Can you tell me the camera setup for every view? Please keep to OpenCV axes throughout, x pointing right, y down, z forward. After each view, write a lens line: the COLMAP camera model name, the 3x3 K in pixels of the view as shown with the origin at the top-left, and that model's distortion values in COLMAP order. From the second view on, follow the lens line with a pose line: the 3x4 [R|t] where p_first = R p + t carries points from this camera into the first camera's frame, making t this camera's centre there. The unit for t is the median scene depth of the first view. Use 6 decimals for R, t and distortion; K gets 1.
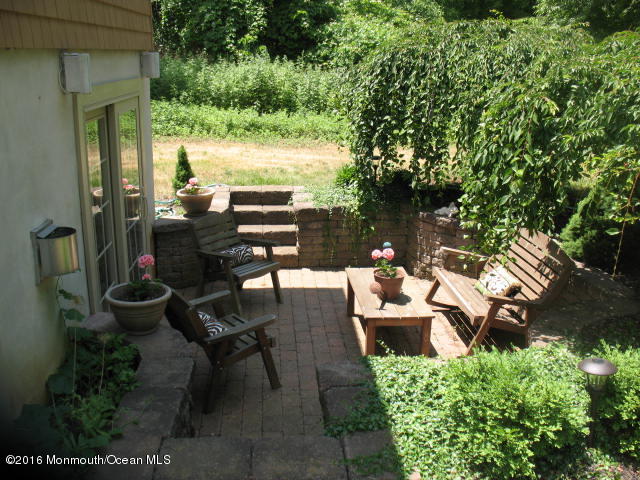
lens RADIAL K [[667.3, 0, 320.0], [0, 667.3, 240.0], [0, 0, 1]] dist [-0.157464, 0.186474]
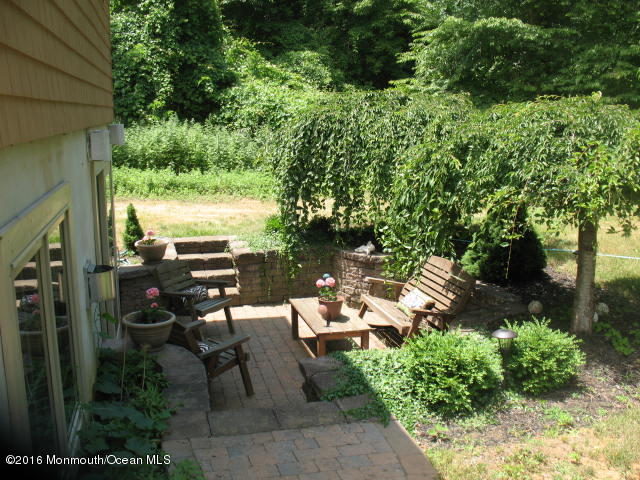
lens RADIAL K [[667.3, 0, 320.0], [0, 667.3, 240.0], [0, 0, 1]] dist [-0.157464, 0.186474]
pose [[0.984502, -0.048106, 0.168644, -0.099400], [0.061742, 0.995151, -0.076566, 0.030089], [-0.164143, 0.085792, 0.982699, -0.183002]]
